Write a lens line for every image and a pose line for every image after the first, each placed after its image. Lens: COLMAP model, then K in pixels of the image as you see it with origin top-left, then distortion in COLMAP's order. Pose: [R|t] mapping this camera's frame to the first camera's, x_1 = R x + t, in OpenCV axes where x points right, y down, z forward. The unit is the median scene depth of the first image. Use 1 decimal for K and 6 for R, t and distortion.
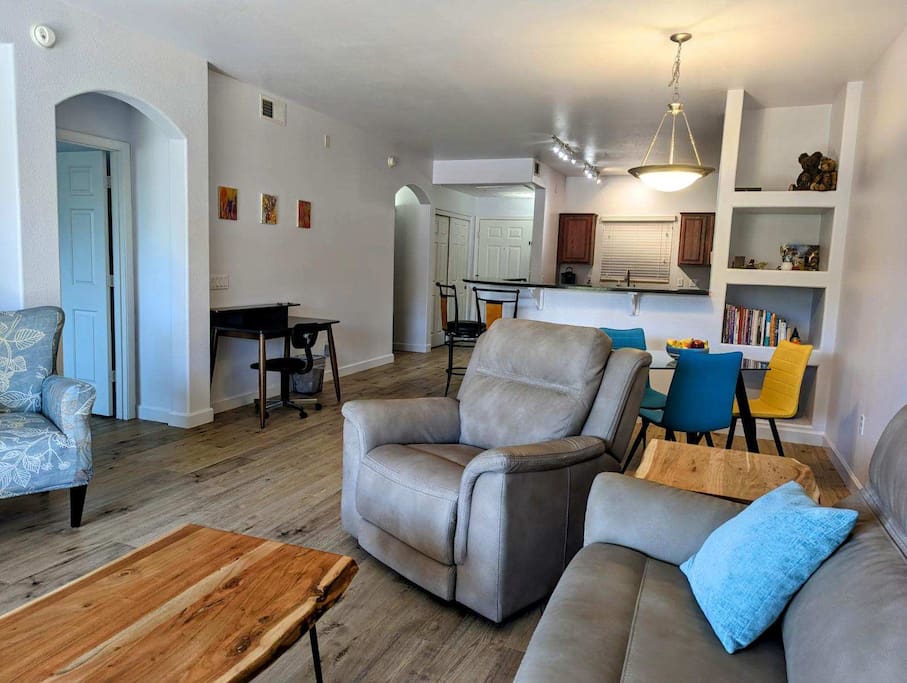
lens RADIAL K [[634.5, 0, 455.5], [0, 634.5, 332.2], [0, 0, 1]] dist [0.062491, -0.065998]
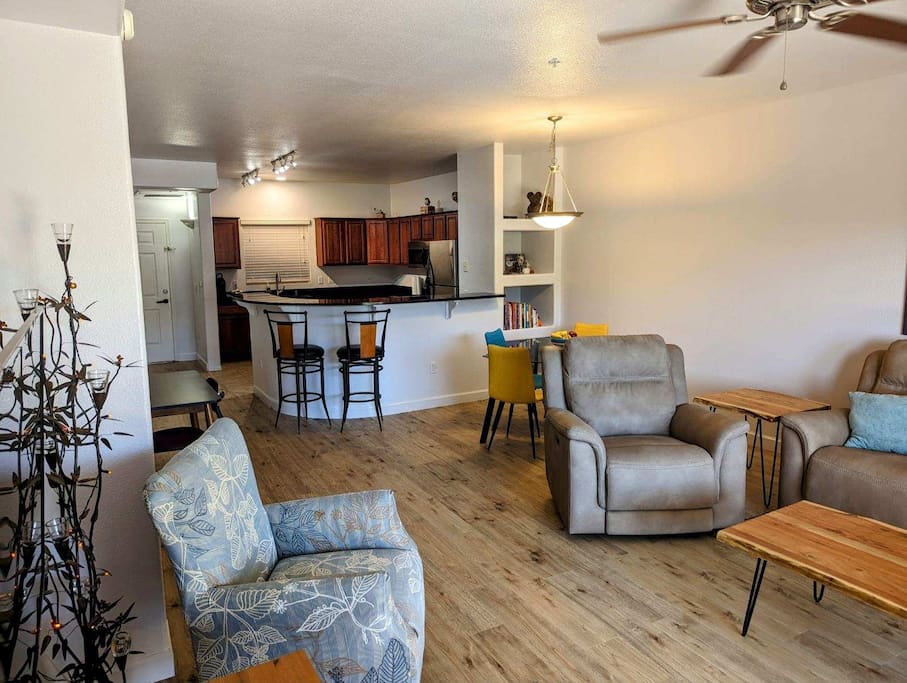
lens RADIAL K [[634.5, 0, 455.5], [0, 634.5, 332.2], [0, 0, 1]] dist [0.062491, -0.065998]
pose [[0.623221, -0.147867, 0.767939, -0.693562], [0.122058, 0.988320, 0.091245, -0.116821], [-0.772462, 0.036867, 0.633990, 0.235538]]
